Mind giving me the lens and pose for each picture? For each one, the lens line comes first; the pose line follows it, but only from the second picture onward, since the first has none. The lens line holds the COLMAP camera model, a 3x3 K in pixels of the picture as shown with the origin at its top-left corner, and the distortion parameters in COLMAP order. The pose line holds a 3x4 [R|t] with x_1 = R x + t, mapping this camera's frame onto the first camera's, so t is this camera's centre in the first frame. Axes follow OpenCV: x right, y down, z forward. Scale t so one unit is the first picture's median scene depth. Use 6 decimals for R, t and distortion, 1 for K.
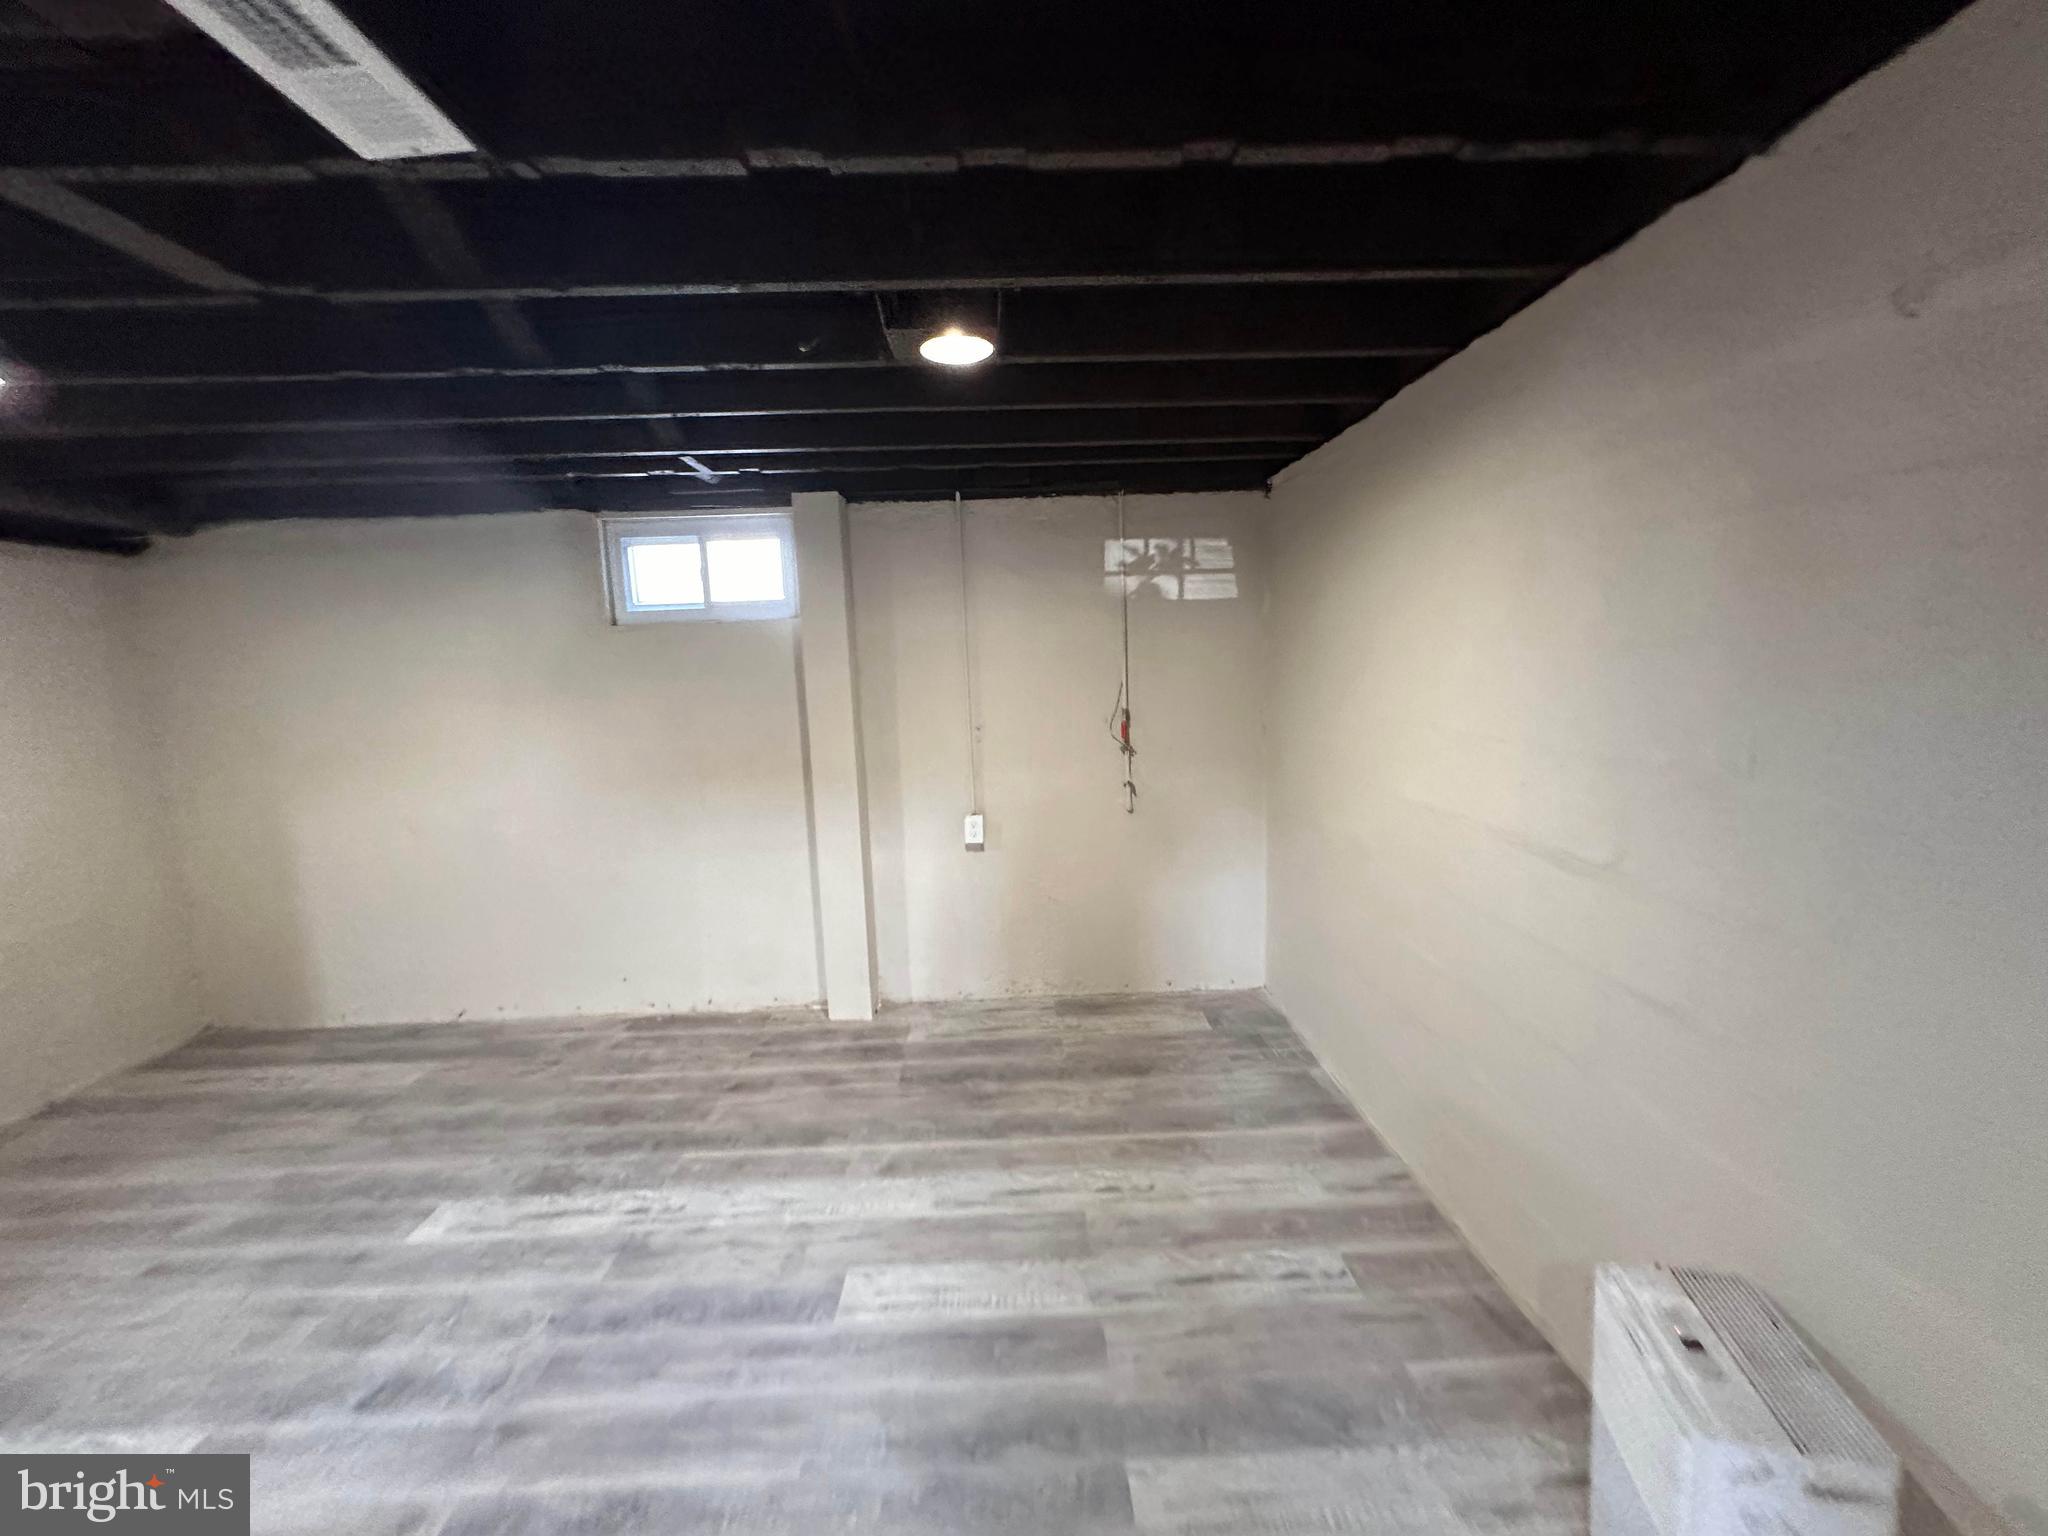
lens RADIAL K [[823.7, 0, 1024.0], [0, 823.7, 768.0], [0, 0, 1]] dist [-0.002372, 0.000828]
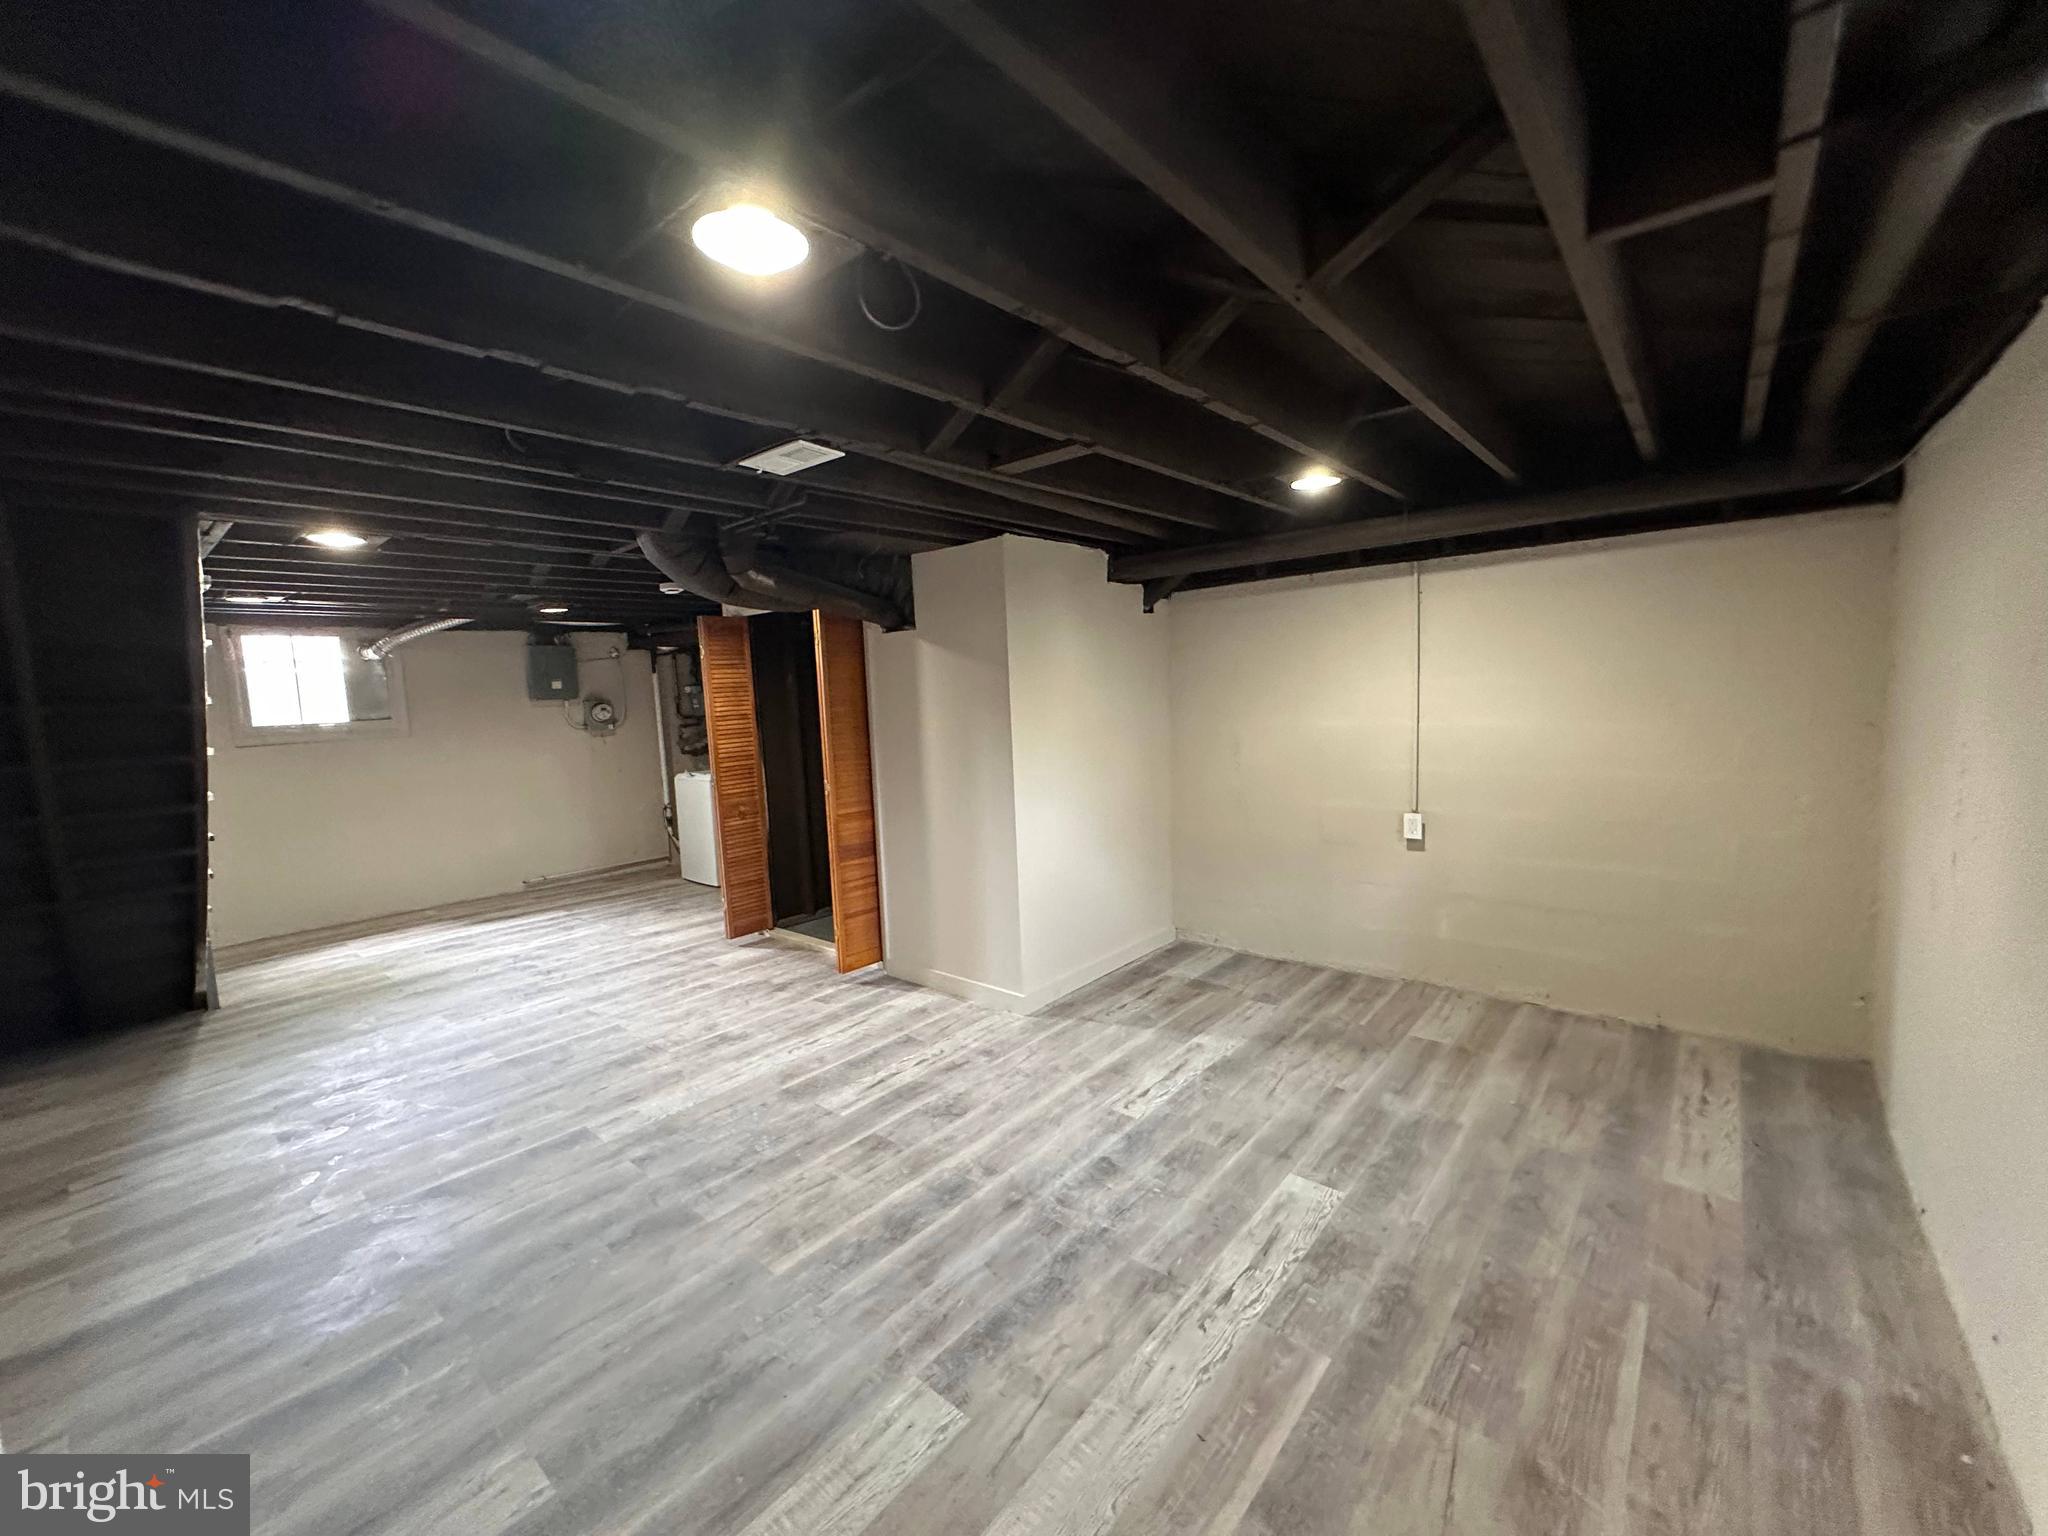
lens RADIAL K [[823.7, 0, 1024.0], [0, 823.7, 768.0], [0, 0, 1]] dist [-0.002372, 0.000828]
pose [[-0.674109, 0.132170, -0.726711, 0.239925], [-0.028708, 0.978429, 0.204581, -0.189159], [0.738074, 0.158772, -0.655773, 1.320164]]
